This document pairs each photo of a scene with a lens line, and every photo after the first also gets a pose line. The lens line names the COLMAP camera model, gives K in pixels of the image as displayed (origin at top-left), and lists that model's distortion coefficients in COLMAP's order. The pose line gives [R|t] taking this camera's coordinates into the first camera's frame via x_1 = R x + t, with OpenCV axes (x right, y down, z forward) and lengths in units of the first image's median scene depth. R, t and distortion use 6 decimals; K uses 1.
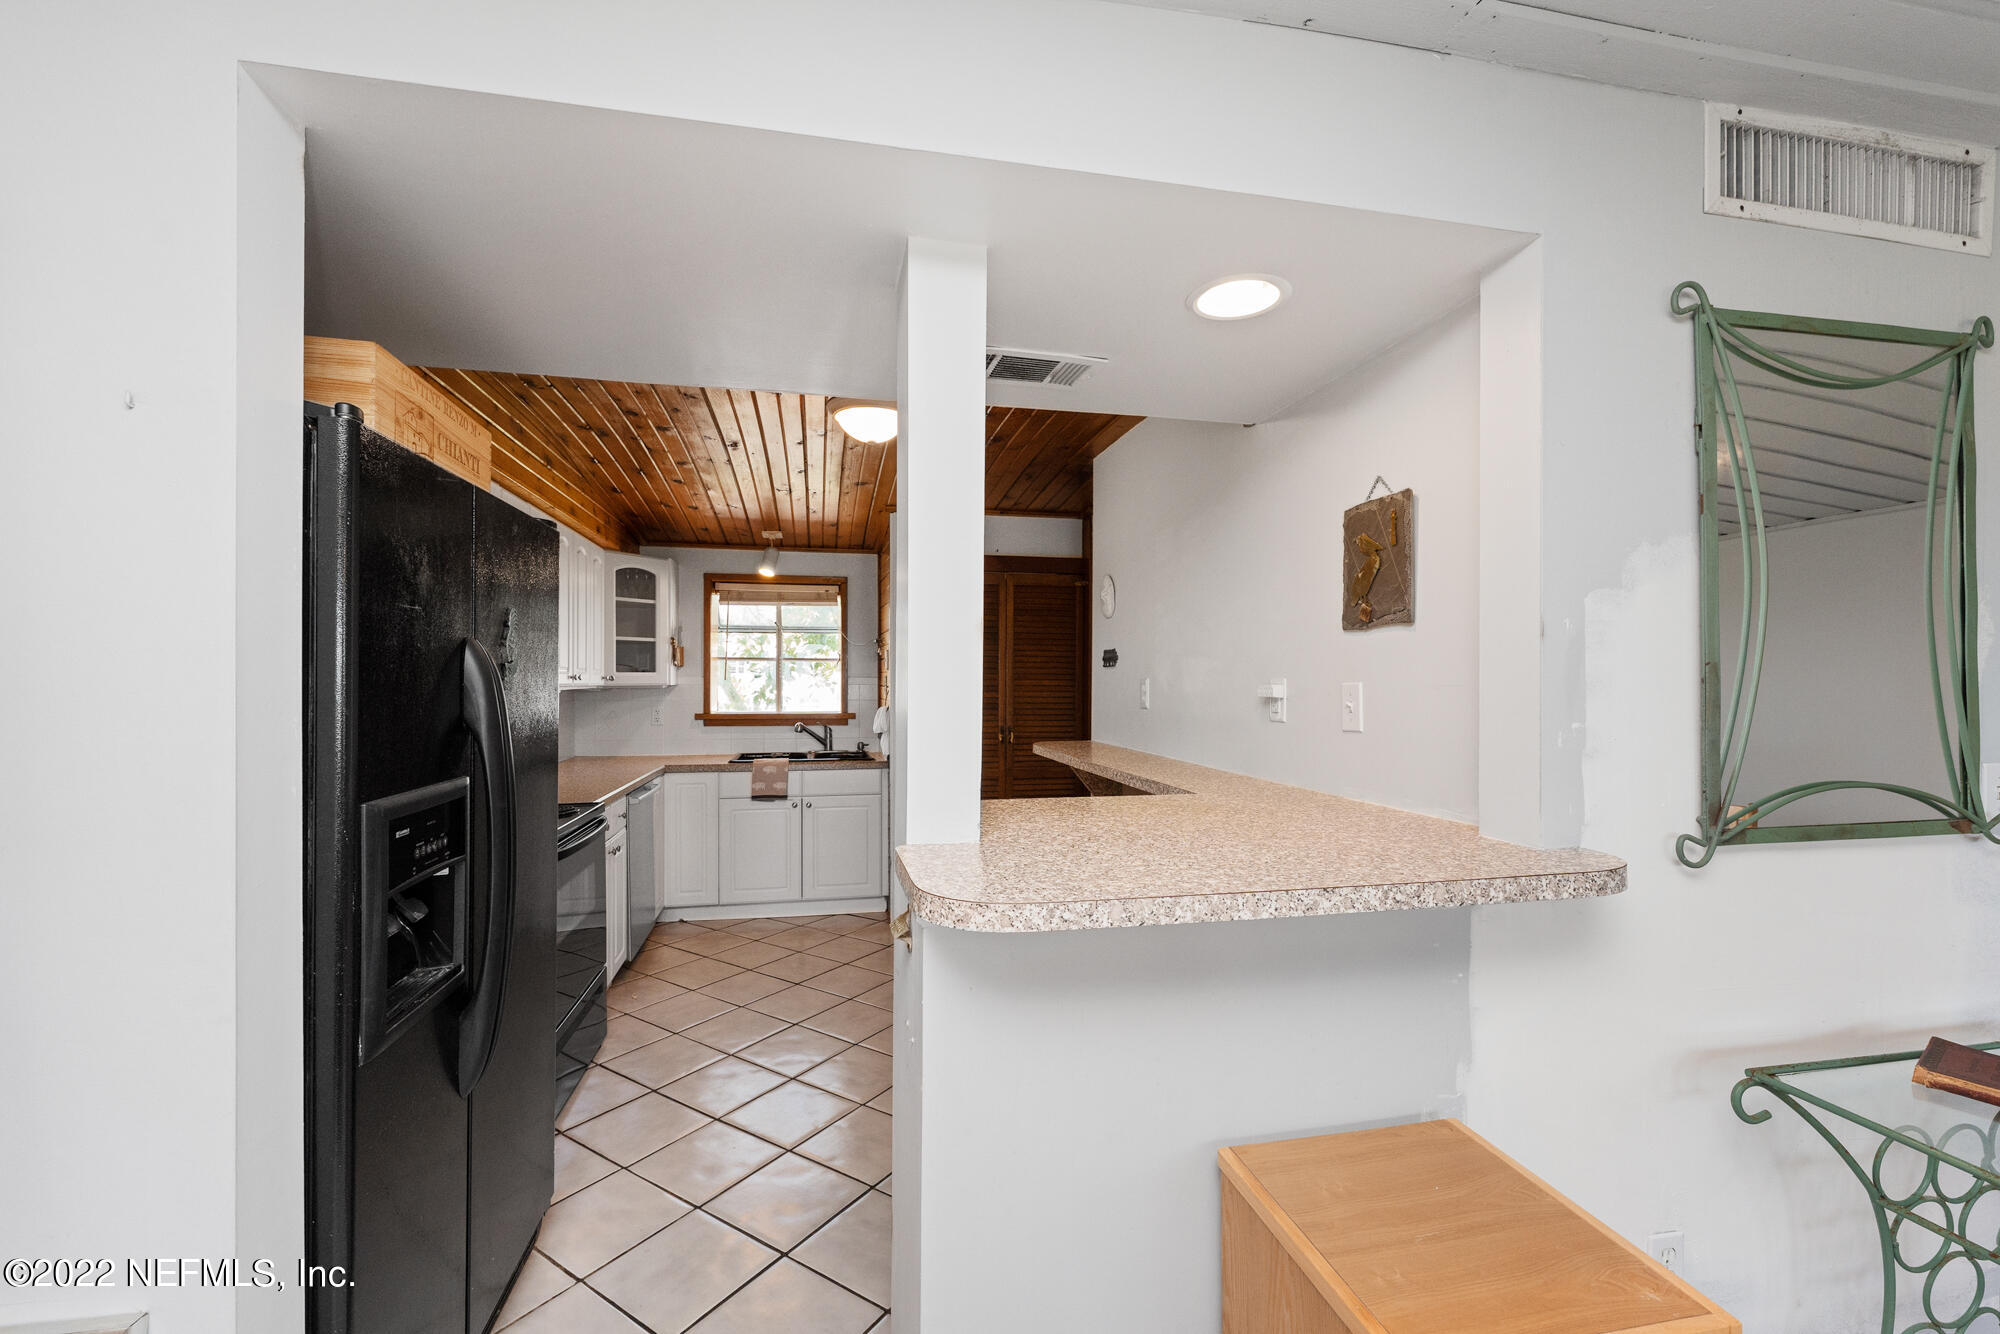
lens RADIAL K [[806.5, 0, 1007.0], [0, 806.5, 697.4], [0, 0, 1]] dist [-0.001096, 0.000359]
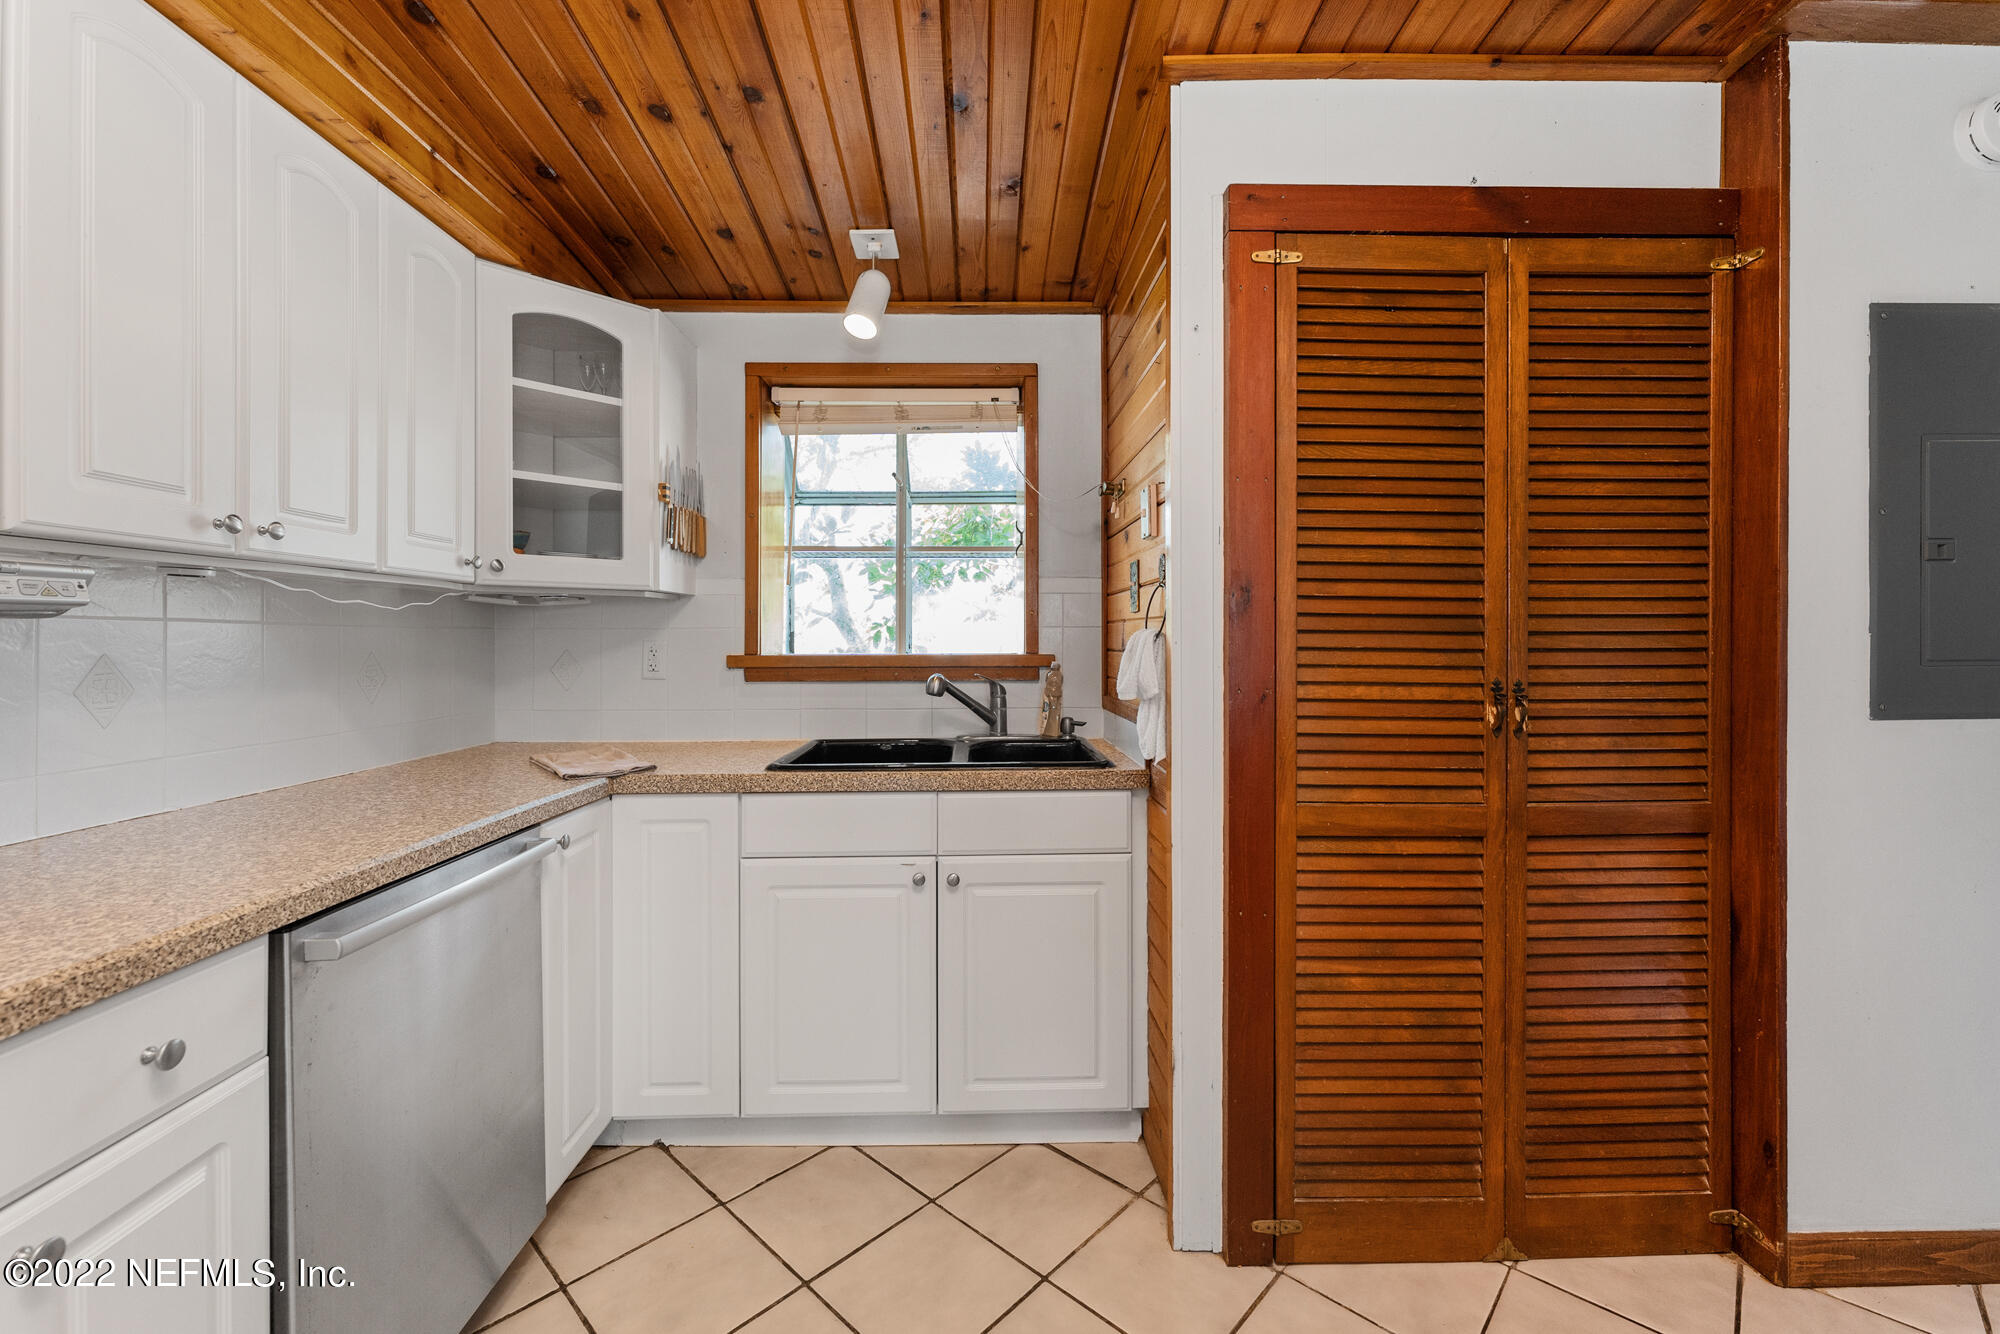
lens RADIAL K [[806.5, 0, 998.7], [0, 806.5, 648.1], [0, 0, 1]] dist [-0.001096, 0.000359]
pose [[0.978032, -0.004596, -0.208405, -0.127938], [0.002933, 0.999961, -0.008287, 0.020356], [0.208435, 0.007494, 0.978007, 0.560690]]
